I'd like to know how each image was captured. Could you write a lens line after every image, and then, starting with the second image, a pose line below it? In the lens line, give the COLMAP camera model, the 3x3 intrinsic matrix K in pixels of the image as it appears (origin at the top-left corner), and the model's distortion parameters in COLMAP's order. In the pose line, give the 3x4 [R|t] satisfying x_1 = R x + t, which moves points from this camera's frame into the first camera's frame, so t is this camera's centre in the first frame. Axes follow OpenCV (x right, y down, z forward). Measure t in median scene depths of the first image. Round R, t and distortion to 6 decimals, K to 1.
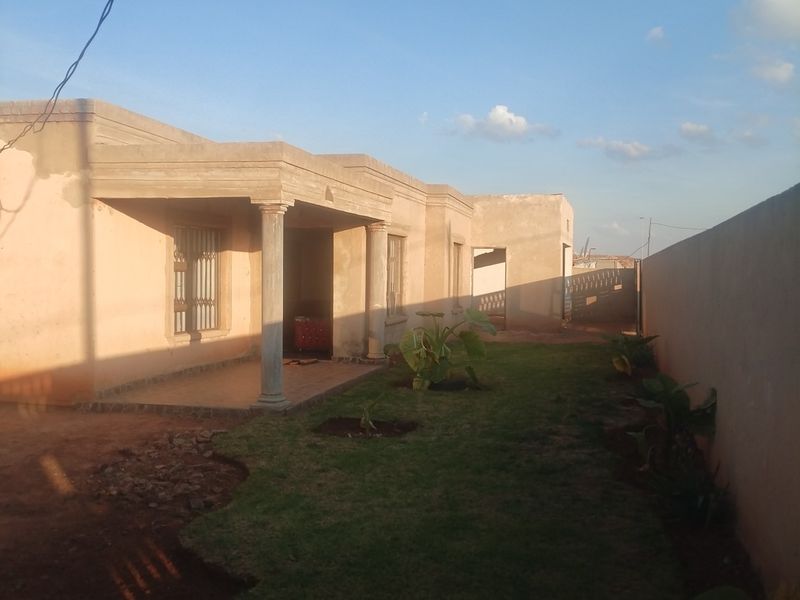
lens RADIAL K [[793.7, 0, 386.8], [0, 793.7, 306.7], [0, 0, 1]] dist [0.055199, 0.000000]
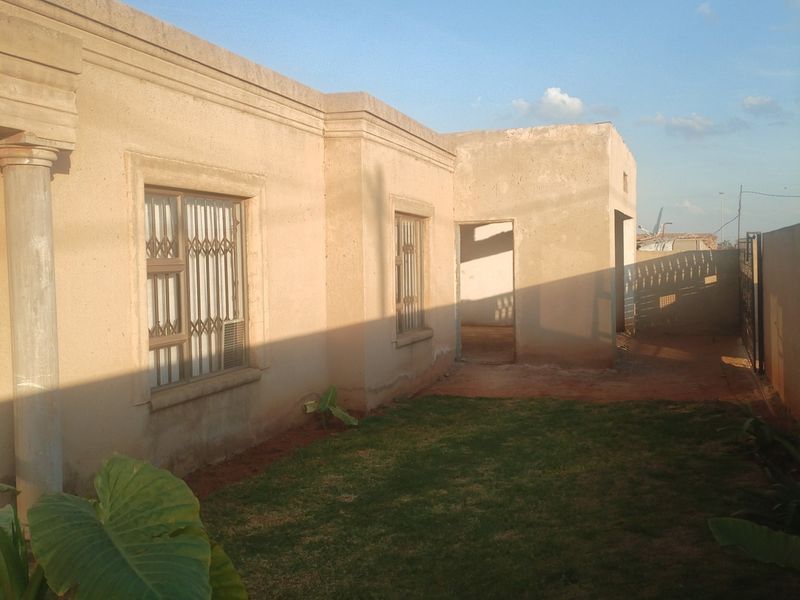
lens RADIAL K [[793.7, 0, 391.5], [0, 793.7, 295.9], [0, 0, 1]] dist [0.055199, 0.000000]
pose [[0.996391, -0.024807, -0.081180, 0.184478], [0.024981, 0.999687, 0.001129, -0.038542], [0.081126, -0.003153, 0.996699, 0.717180]]
